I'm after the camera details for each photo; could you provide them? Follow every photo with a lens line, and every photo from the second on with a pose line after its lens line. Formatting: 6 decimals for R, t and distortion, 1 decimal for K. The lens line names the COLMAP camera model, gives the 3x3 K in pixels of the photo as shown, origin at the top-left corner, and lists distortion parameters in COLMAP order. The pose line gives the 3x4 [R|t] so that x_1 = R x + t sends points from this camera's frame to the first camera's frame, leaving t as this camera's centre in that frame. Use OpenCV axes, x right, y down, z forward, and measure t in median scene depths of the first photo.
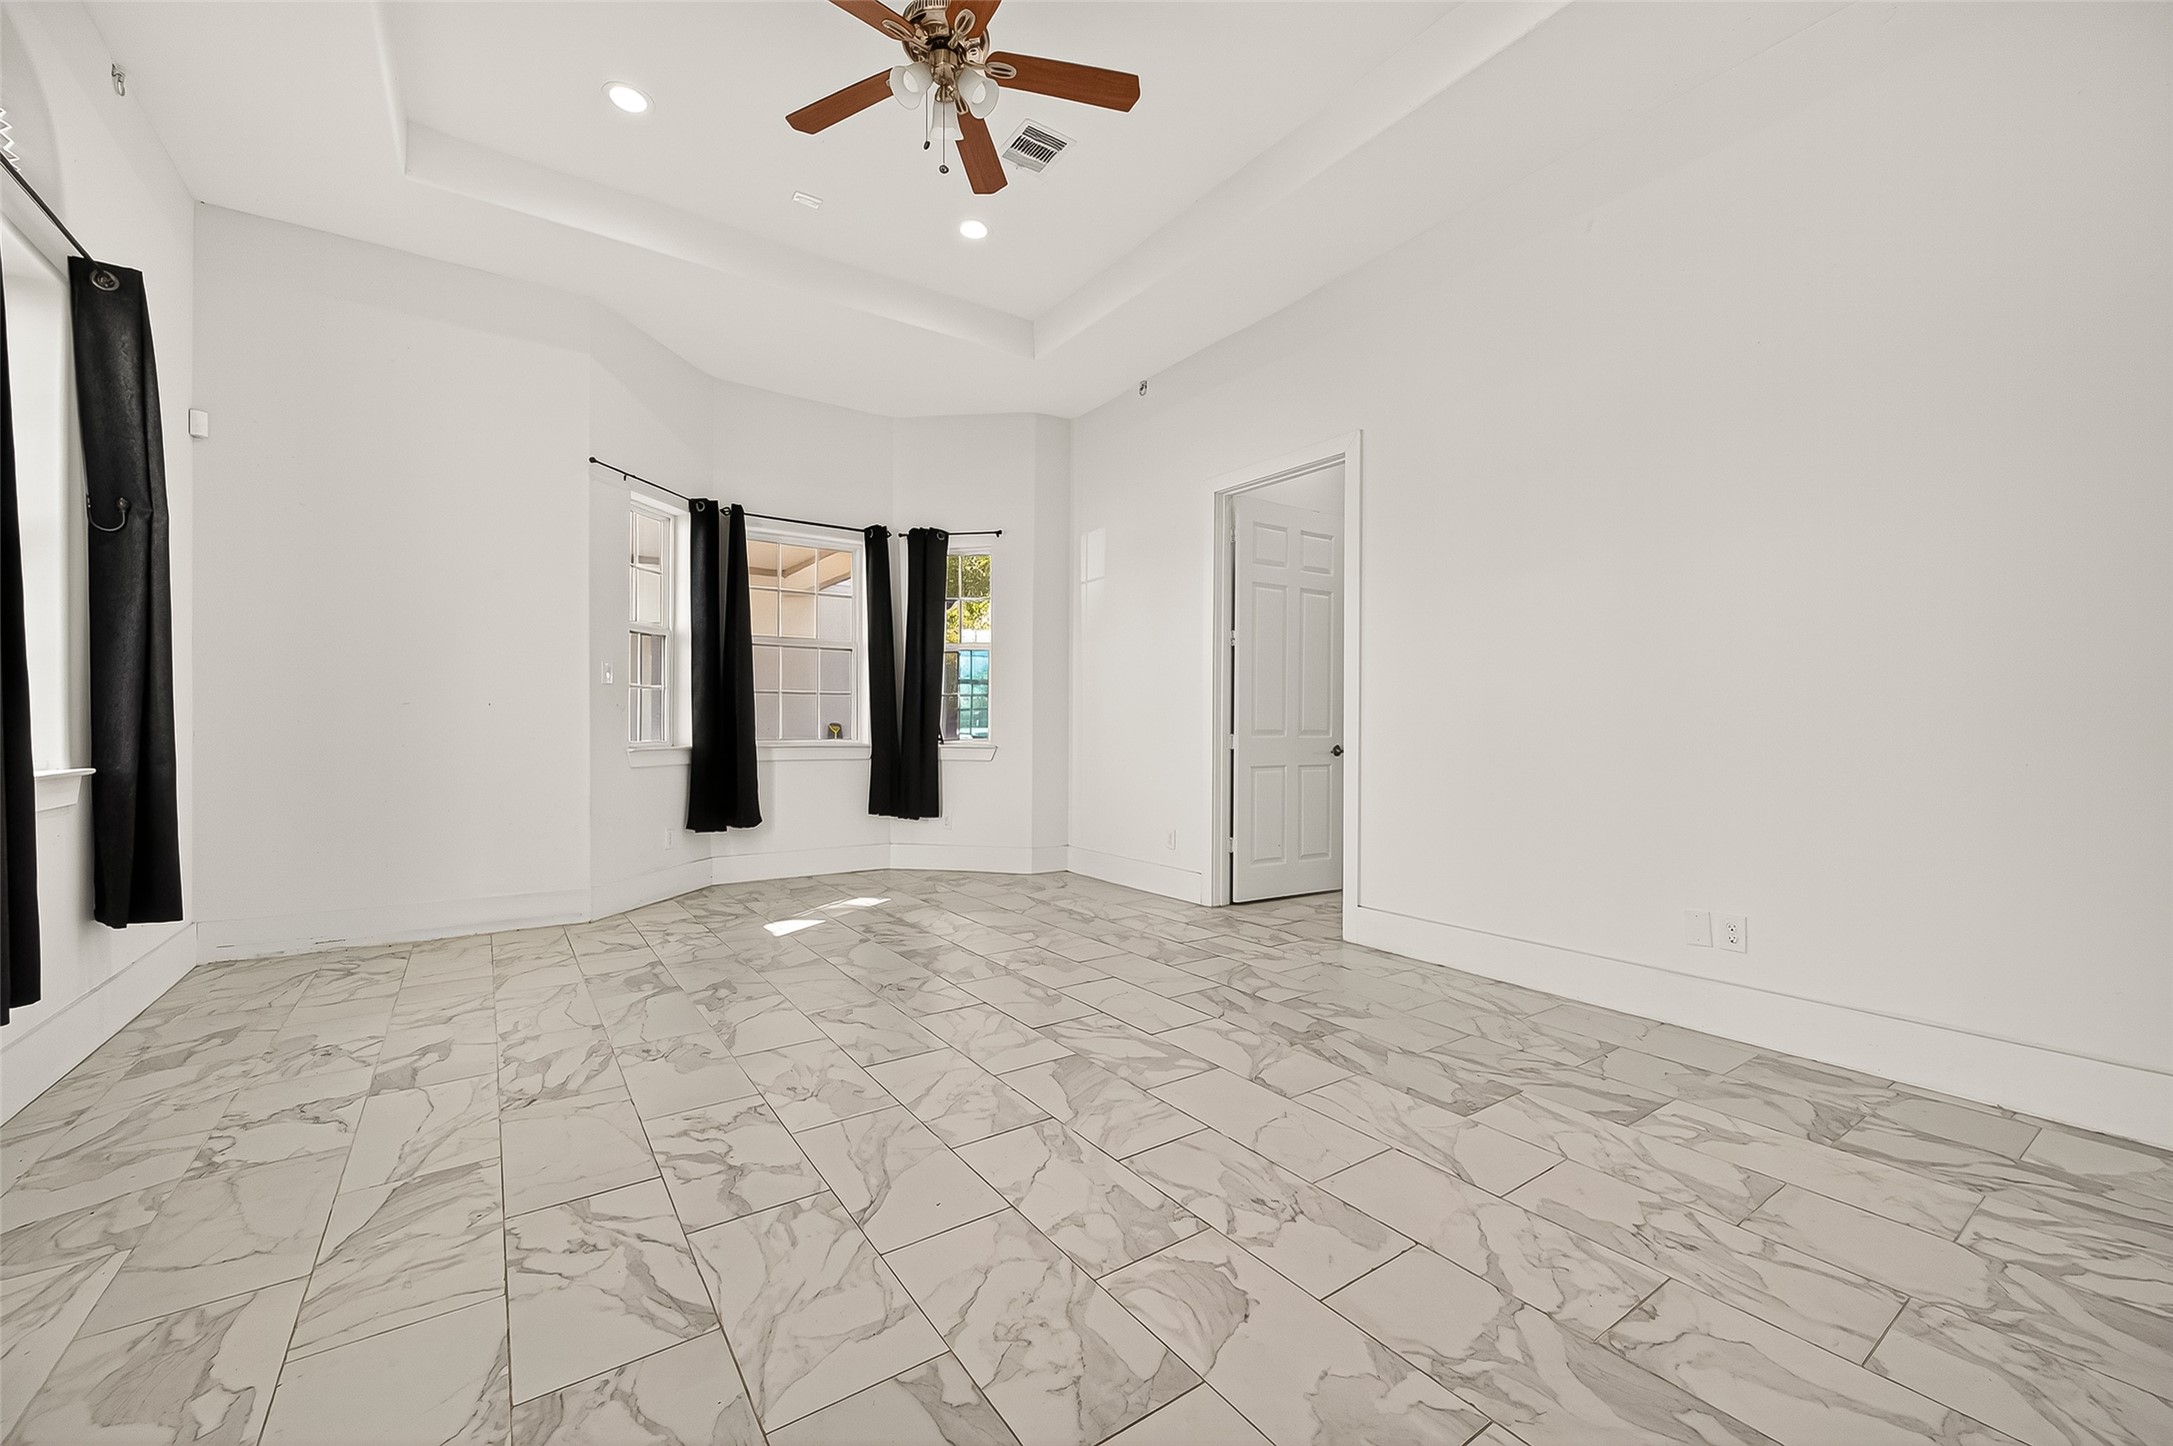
lens RADIAL K [[855.9, 0, 1091.4], [0, 855.9, 727.4], [0, 0, 1]] dist [0.007166, -0.000048]
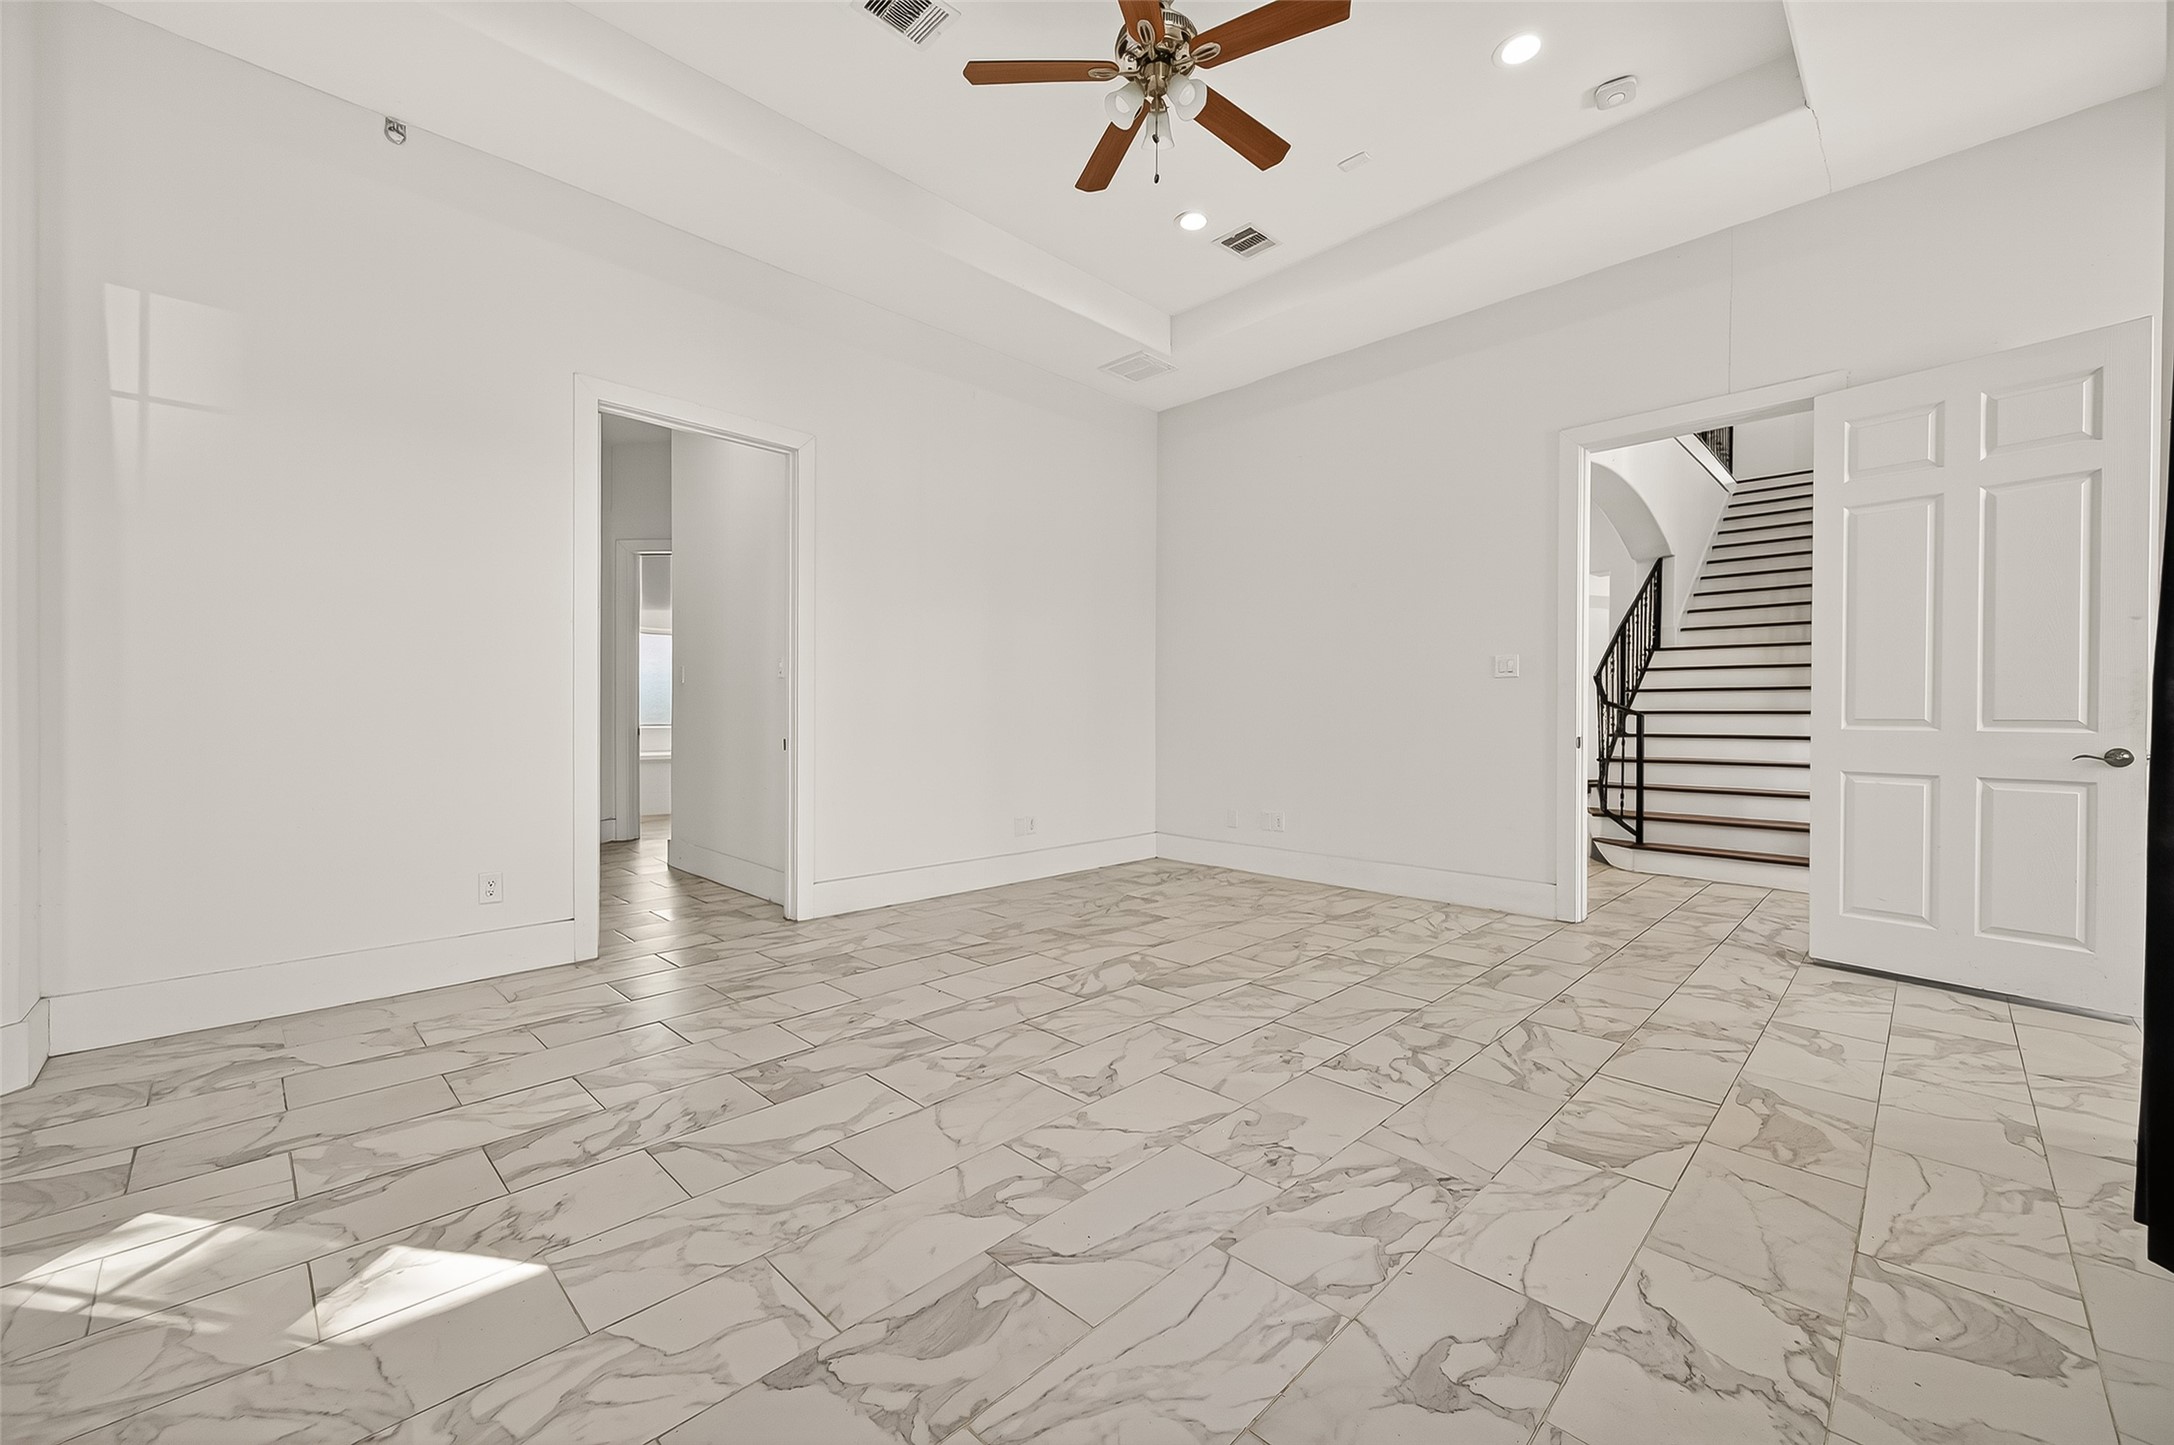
lens RADIAL K [[856.3, 0, 1091.9], [0, 856.3, 726.9], [0, 0, 1]] dist [0.007166, -0.000048]
pose [[-0.177669, -0.014276, 0.983987, -1.380384], [-0.000998, 0.999897, 0.014326, -0.004757], [-0.984090, 0.001563, -0.177665, 1.466873]]
